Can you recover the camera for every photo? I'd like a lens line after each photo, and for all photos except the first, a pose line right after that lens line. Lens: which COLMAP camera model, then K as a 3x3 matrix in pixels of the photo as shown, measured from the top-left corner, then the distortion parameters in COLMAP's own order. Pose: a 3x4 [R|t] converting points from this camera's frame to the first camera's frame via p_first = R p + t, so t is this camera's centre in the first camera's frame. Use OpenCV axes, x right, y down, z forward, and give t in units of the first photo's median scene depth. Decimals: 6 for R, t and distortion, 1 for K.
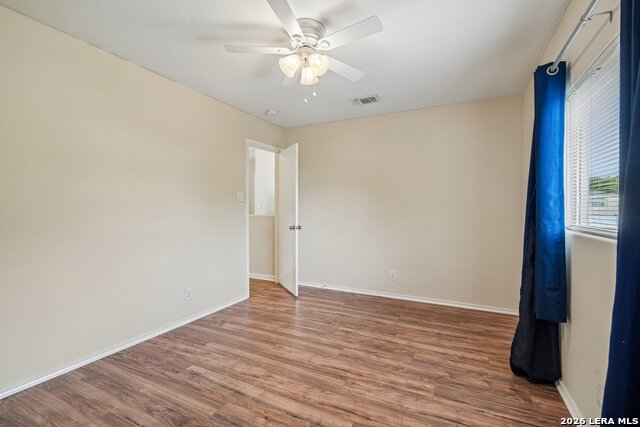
lens RADIAL K [[289.3, 0, 319.7], [0, 289.3, 211.8], [0, 0, 1]] dist [0.000013, 0.000231]
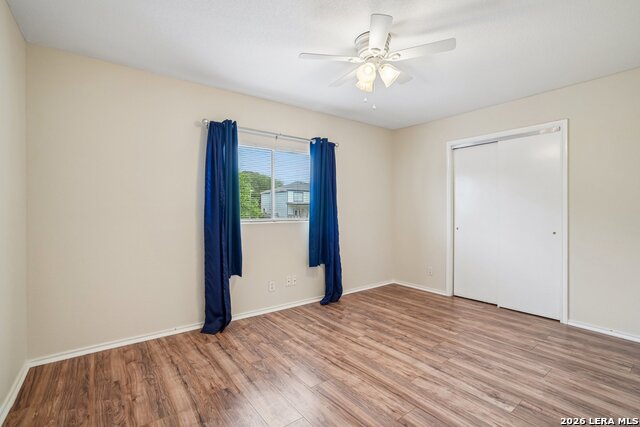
lens RADIAL K [[289.3, 0, 319.8], [0, 289.3, 212.6], [0, 0, 1]] dist [0.000013, 0.000231]
pose [[-0.897026, -0.006670, 0.441928, -0.333359], [0.000000, 0.999886, 0.015090, -0.019744], [-0.441979, 0.013536, -0.896923, 2.010649]]
